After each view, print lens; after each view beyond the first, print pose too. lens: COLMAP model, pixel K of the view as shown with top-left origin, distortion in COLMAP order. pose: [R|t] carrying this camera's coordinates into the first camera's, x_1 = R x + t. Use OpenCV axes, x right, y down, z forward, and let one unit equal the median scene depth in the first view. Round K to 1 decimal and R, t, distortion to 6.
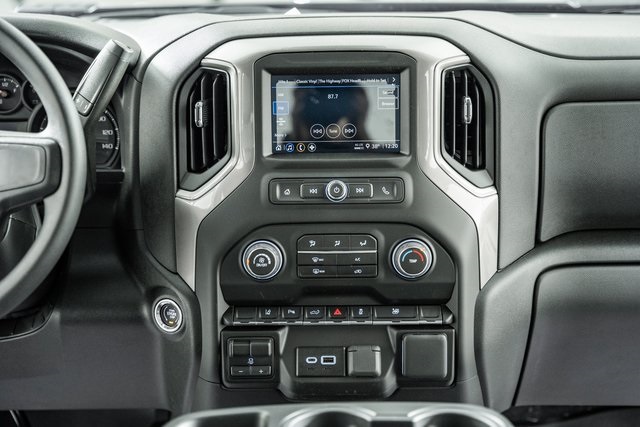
lens RADIAL K [[1101.4, 0, 317.2], [0, 1101.4, 210.7], [0, 0, 1]] dist [0.253280, 0.000000]
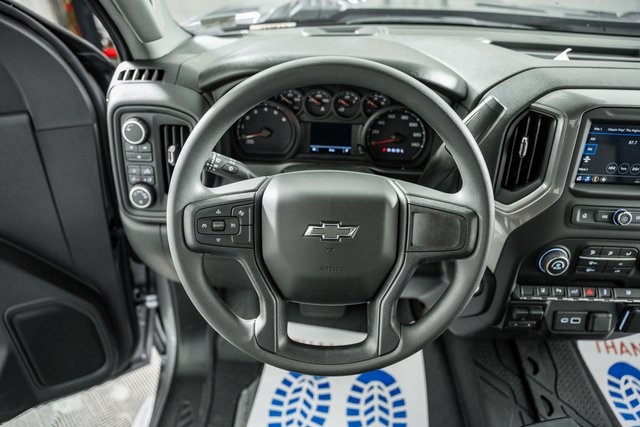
lens RADIAL K [[460.2, 0, 316.2], [0, 460.2, 217.5], [0, 0, 1]] dist [-0.146336, 0.079571]
pose [[0.999016, 0.044311, -0.002043, -0.336515], [-0.040955, 0.939078, 0.341255, -0.175828], [0.017040, -0.340836, 0.939968, 0.499456]]
